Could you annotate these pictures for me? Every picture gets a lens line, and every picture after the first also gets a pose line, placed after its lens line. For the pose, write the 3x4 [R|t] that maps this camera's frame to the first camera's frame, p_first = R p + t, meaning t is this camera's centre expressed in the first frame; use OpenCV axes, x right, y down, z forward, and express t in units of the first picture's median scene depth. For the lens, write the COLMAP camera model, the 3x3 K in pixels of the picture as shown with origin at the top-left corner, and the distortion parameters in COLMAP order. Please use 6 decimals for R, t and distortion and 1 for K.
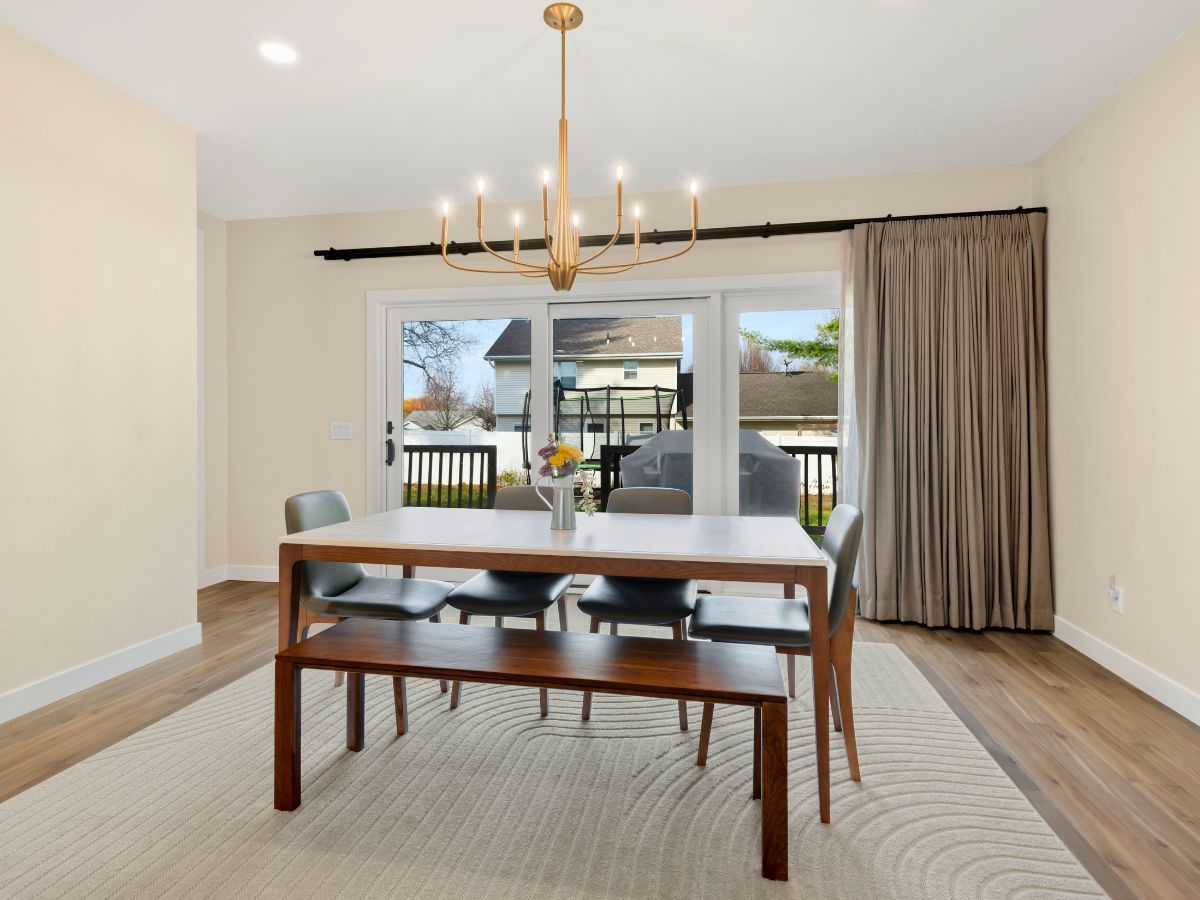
lens RADIAL K [[631.6, 0, 598.6], [0, 631.6, 433.7], [0, 0, 1]] dist [0.000085, -0.001428]
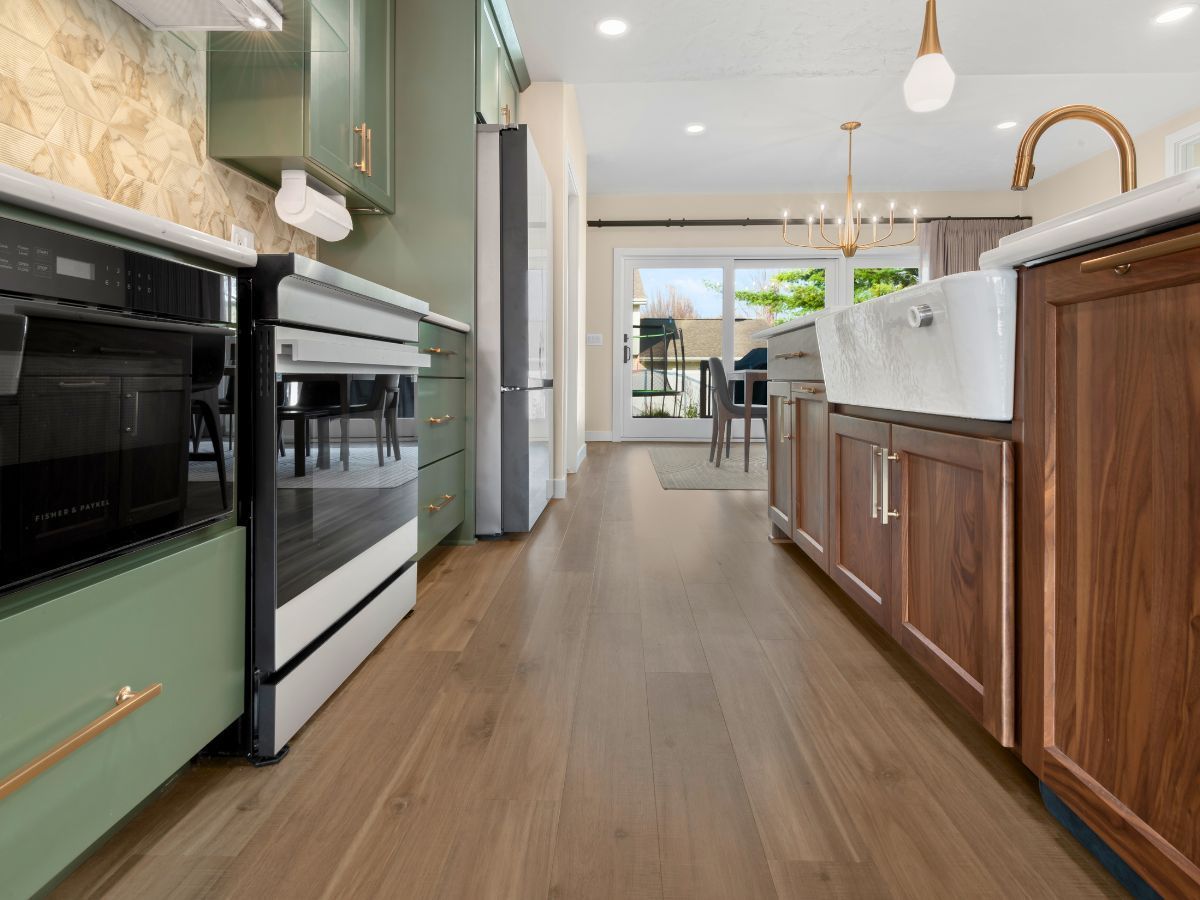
lens RADIAL K [[638.9, 0, 594.4], [0, 638.9, 382.5], [0, 0, 1]] dist [0.023745, -0.021069]
pose [[0.989157, 0.003026, 0.146834, -0.834487], [-0.002901, 0.999995, -0.001069, 0.130814], [-0.146836, 0.000631, 0.989161, -0.672564]]
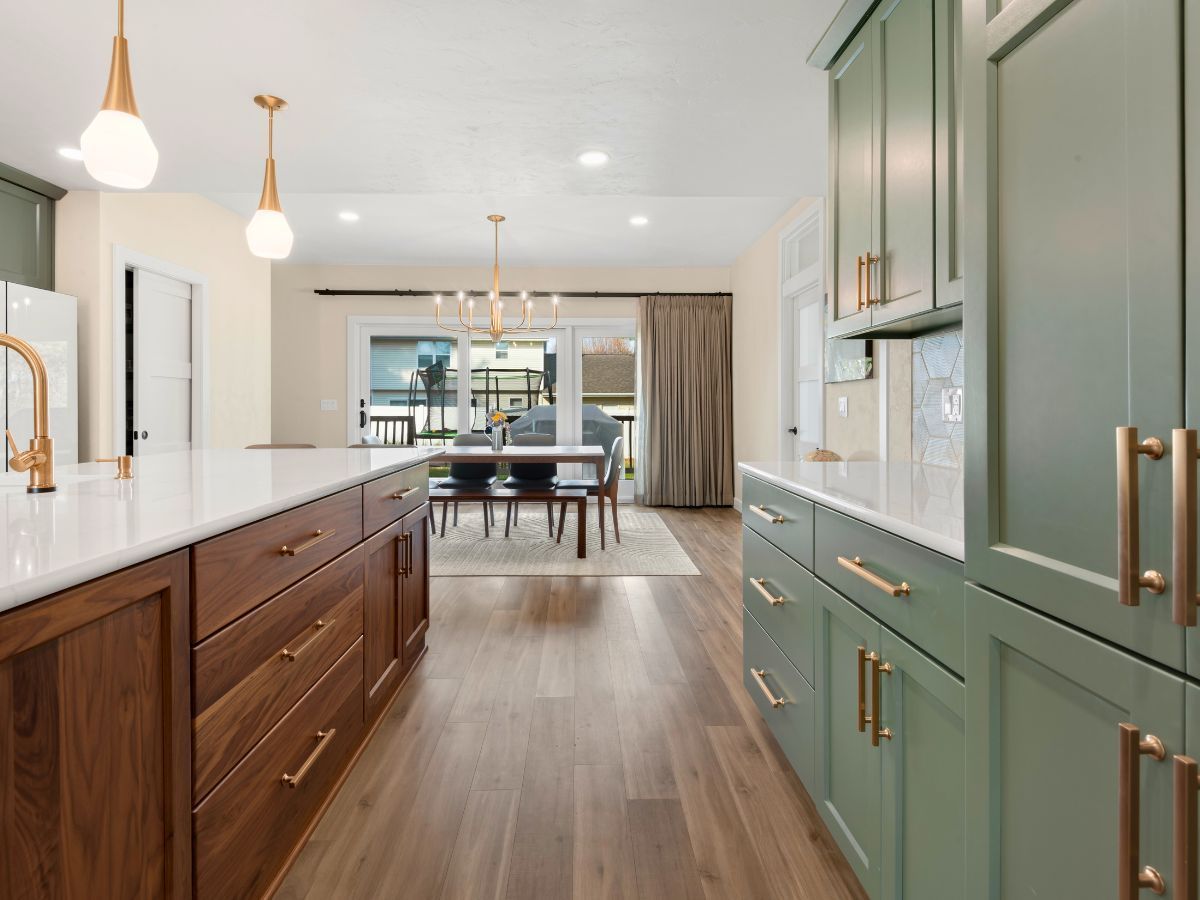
lens RADIAL K [[628.3, 0, 603.2], [0, 628.3, 406.4], [0, 0, 1]] dist [0.023618, -0.017076]
pose [[0.975967, -0.000358, 0.217918, -0.119513], [0.000844, 0.999997, -0.002138, 0.001728], [-0.217917, 0.002270, 0.975965, -0.860457]]
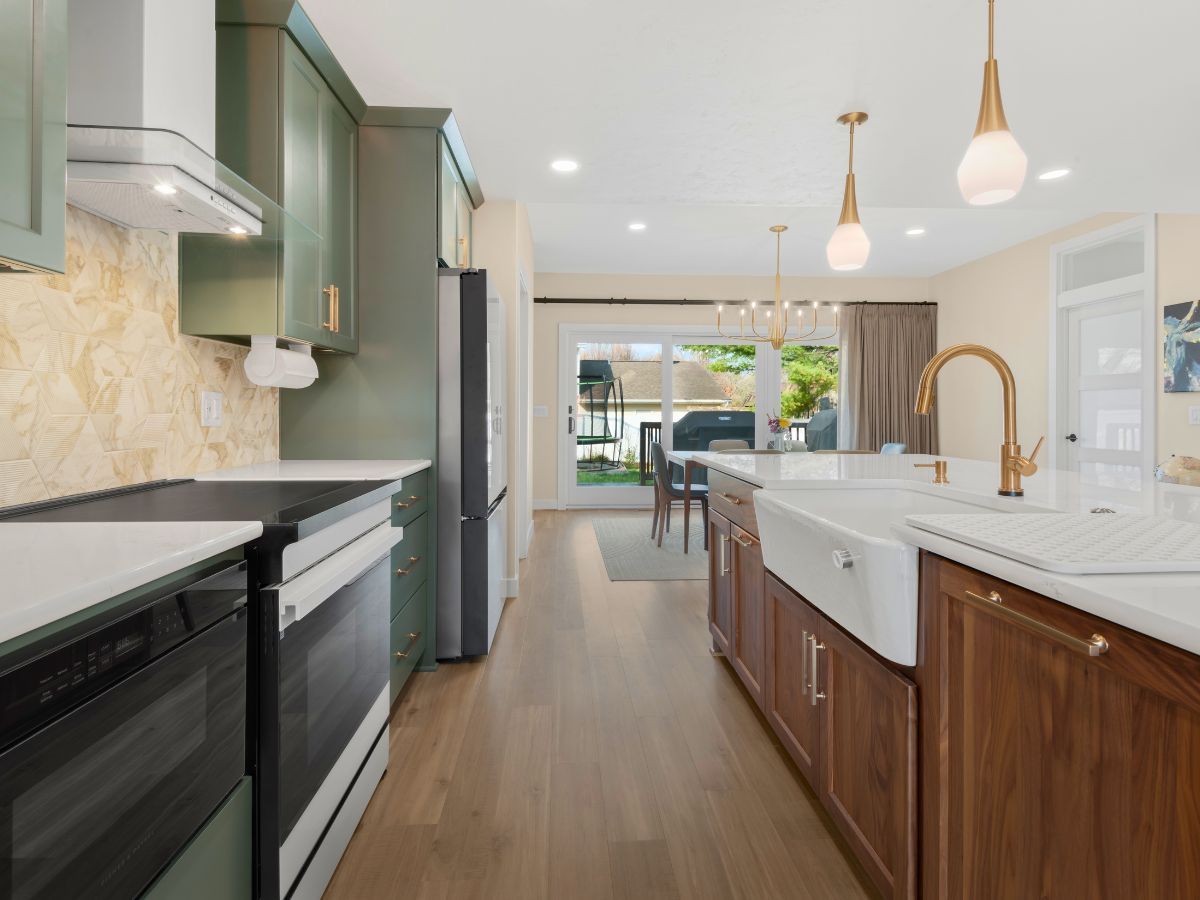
lens RADIAL K [[626.2, 0, 594.2], [0, 626.2, 412.4], [0, 0, 1]] dist [0.022114, -0.019193]
pose [[0.970434, 0.002873, 0.241348, -0.862138], [-0.002189, 0.999993, -0.003101, 0.002593], [-0.241355, 0.002480, 0.970434, -0.708749]]
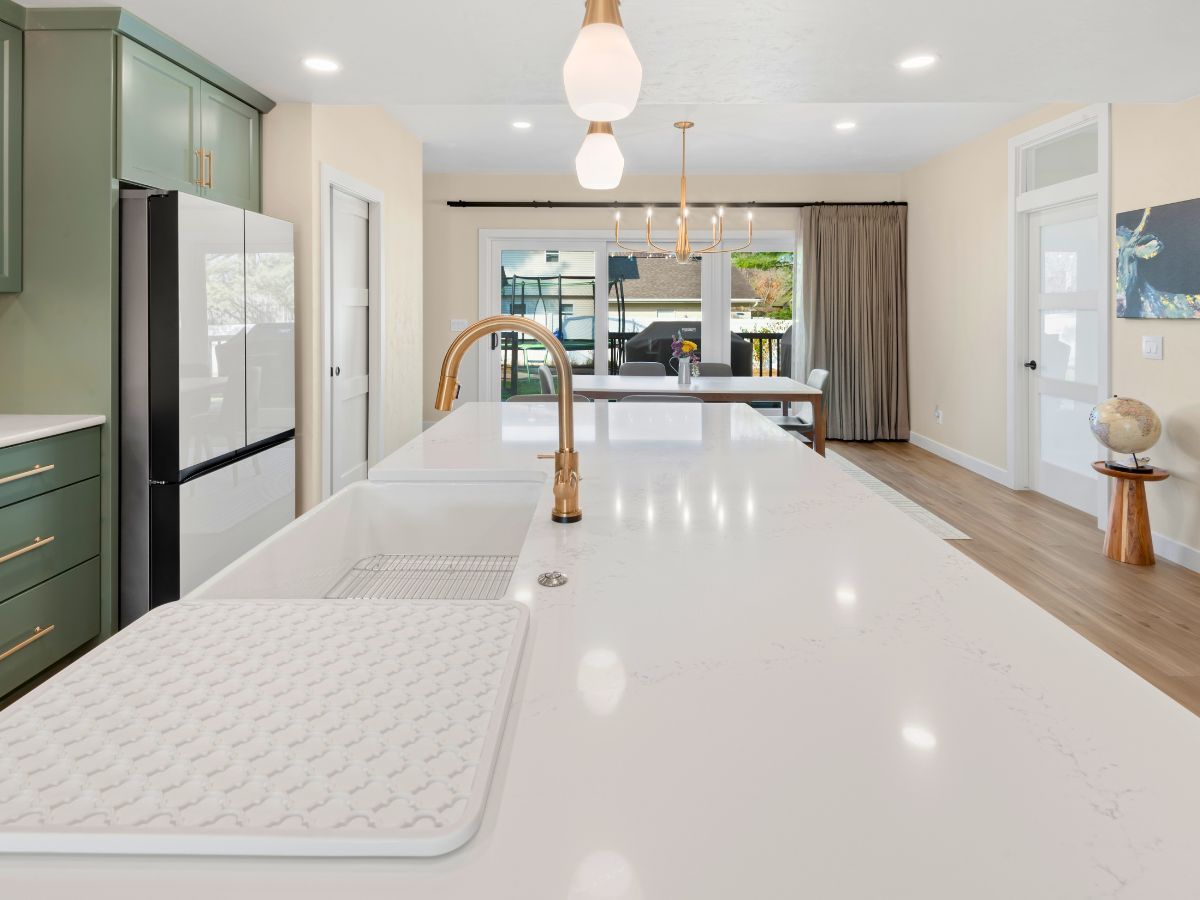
lens RADIAL K [[652.7, 0, 600.2], [0, 652.7, 312.1], [0, 0, 1]] dist [0.025042, -0.022019]
pose [[0.984615, 0.002318, 0.174722, -0.470375], [-0.003221, 0.999983, 0.004887, -0.057379], [-0.174707, -0.005374, 0.984606, -0.679913]]
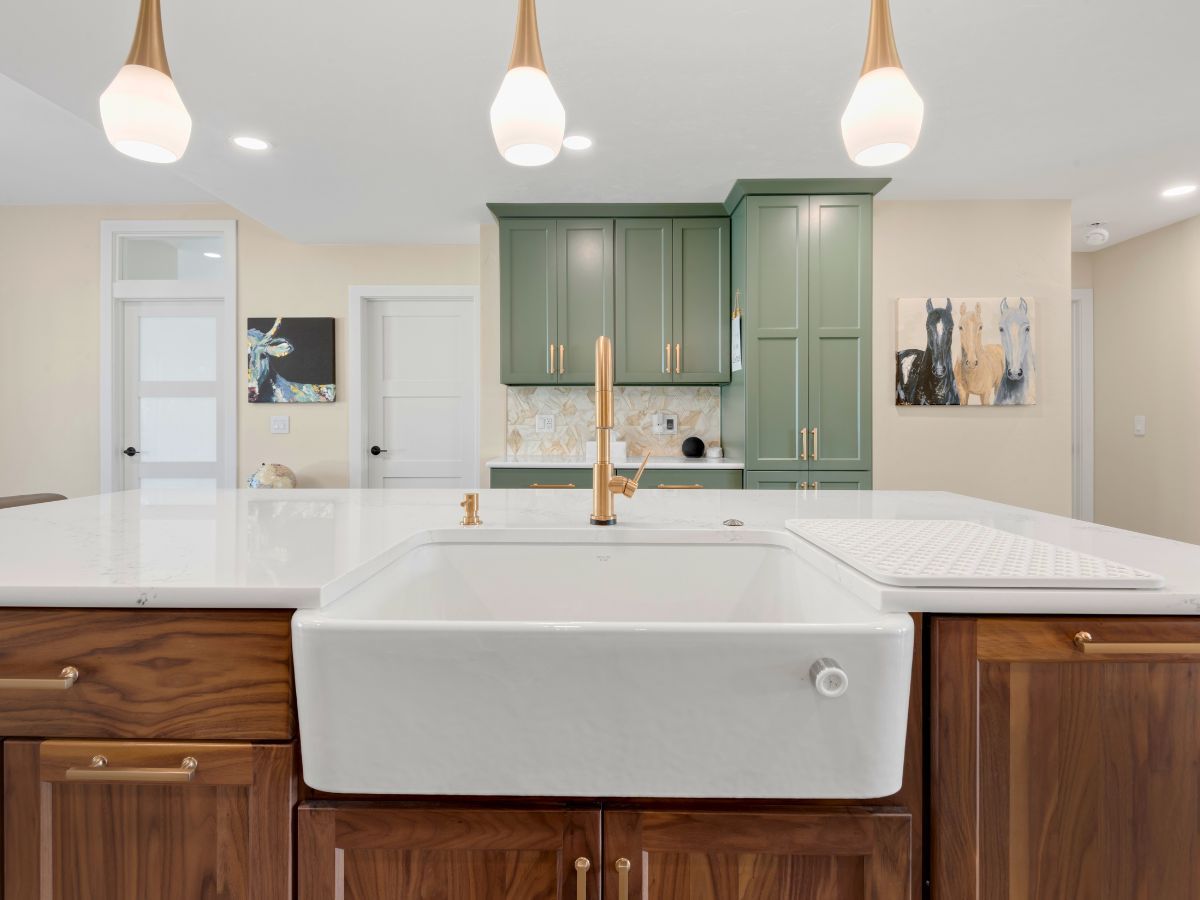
lens RADIAL K [[620.4, 0, 598.1], [0, 620.4, 426.3], [0, 0, 1]] dist [0.025033, -0.017619]
pose [[-0.173547, -0.006106, 0.984807, -0.827868], [0.002749, 0.999974, 0.006684, -0.001858], [-0.984822, 0.003867, -0.173526, -0.233214]]
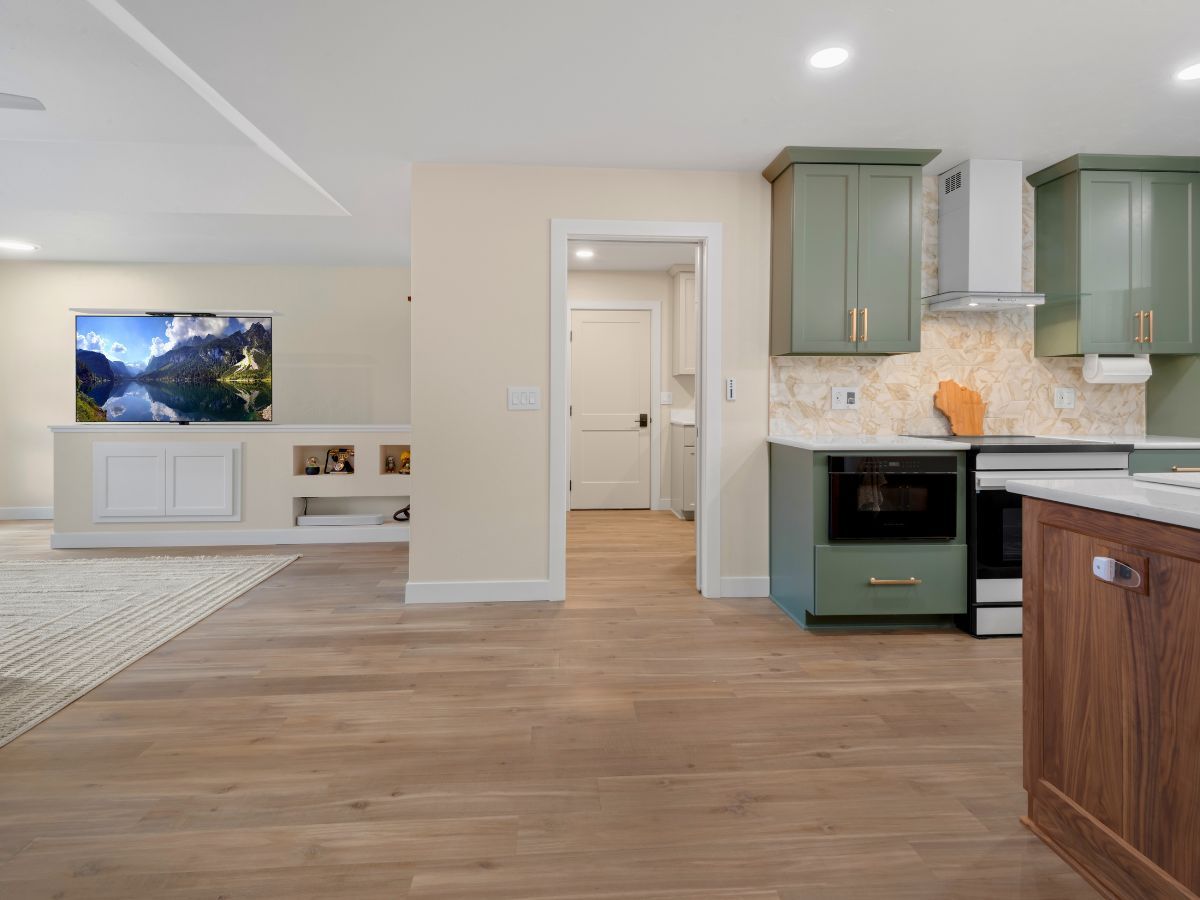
lens RADIAL K [[640.2, 0, 600.0], [0, 640.2, 396.8], [0, 0, 1]] dist [0.015017, -0.010621]
pose [[0.263001, -0.002237, -0.964793, -0.233756], [-0.005401, 0.999978, -0.003791, 0.004345], [0.964780, 0.006208, 0.262983, -1.051558]]
